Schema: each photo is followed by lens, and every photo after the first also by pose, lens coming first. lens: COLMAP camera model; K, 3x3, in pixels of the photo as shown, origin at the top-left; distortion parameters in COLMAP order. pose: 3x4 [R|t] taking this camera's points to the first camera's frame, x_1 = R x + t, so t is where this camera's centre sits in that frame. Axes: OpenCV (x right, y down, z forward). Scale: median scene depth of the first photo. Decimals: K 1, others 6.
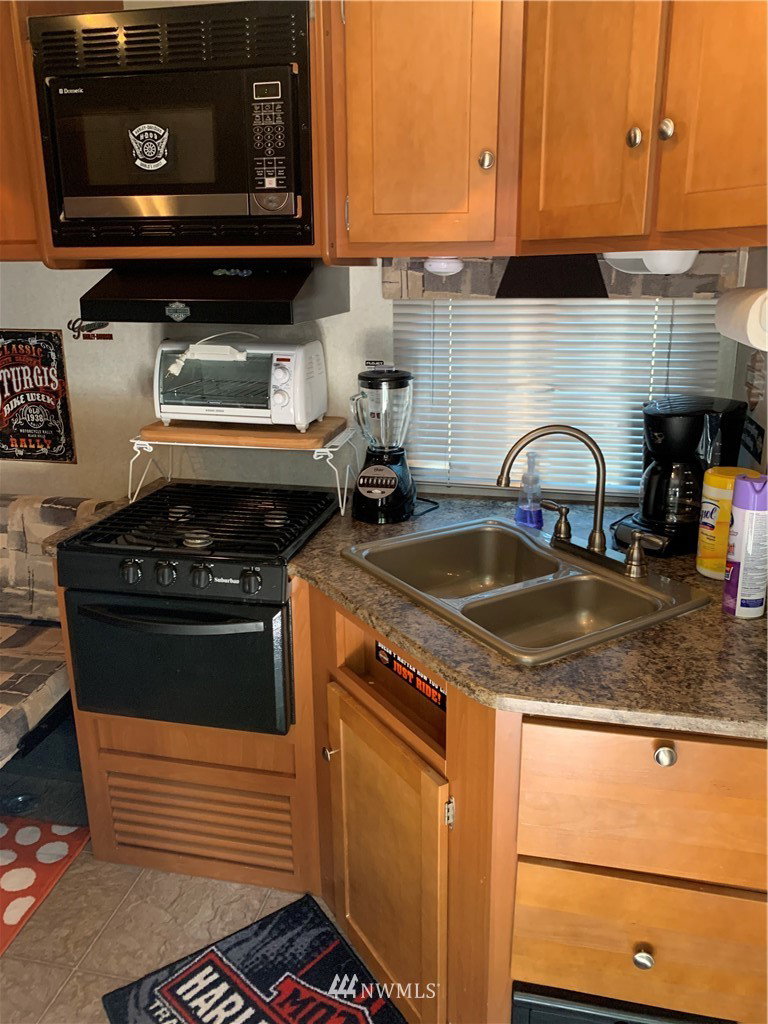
lens RADIAL K [[798.6, 0, 383.3], [0, 798.6, 503.7], [0, 0, 1]] dist [0.023209, -0.033281]
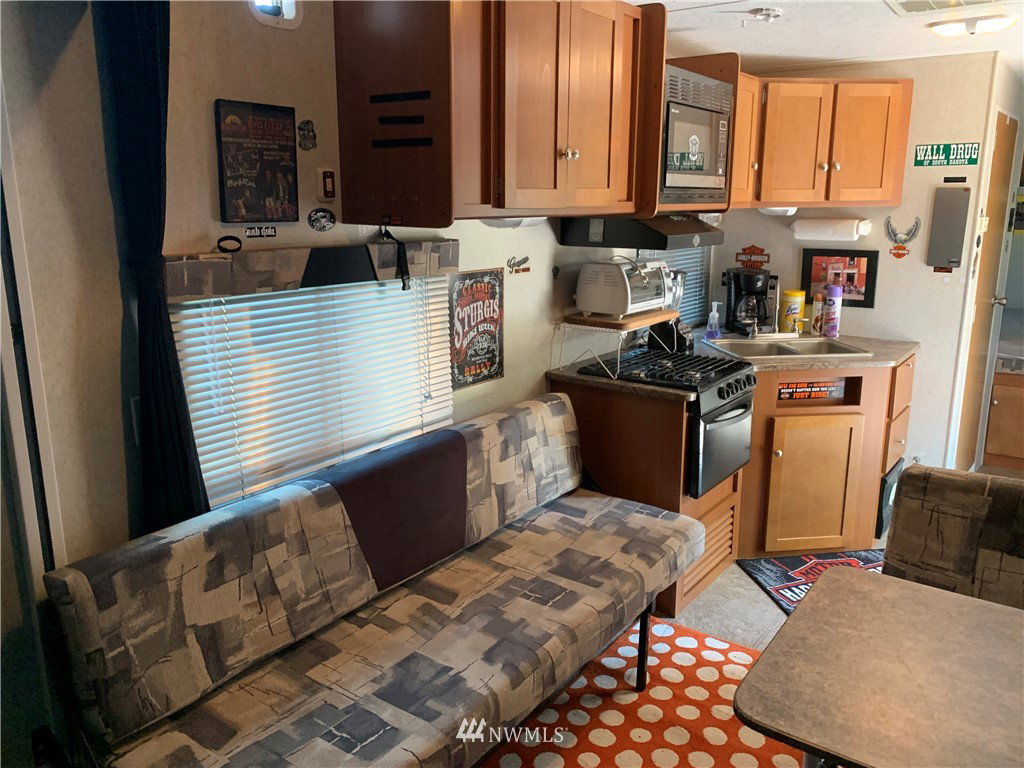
lens RADIAL K [[798.6, 0, 511.1], [0, 798.6, 386.5], [0, 0, 1]] dist [0.023209, -0.033281]
pose [[0.413386, -0.204701, 0.887248, -1.474288], [0.259744, 0.960427, 0.100564, -0.157262], [-0.872723, 0.188886, 0.450197, 0.460479]]
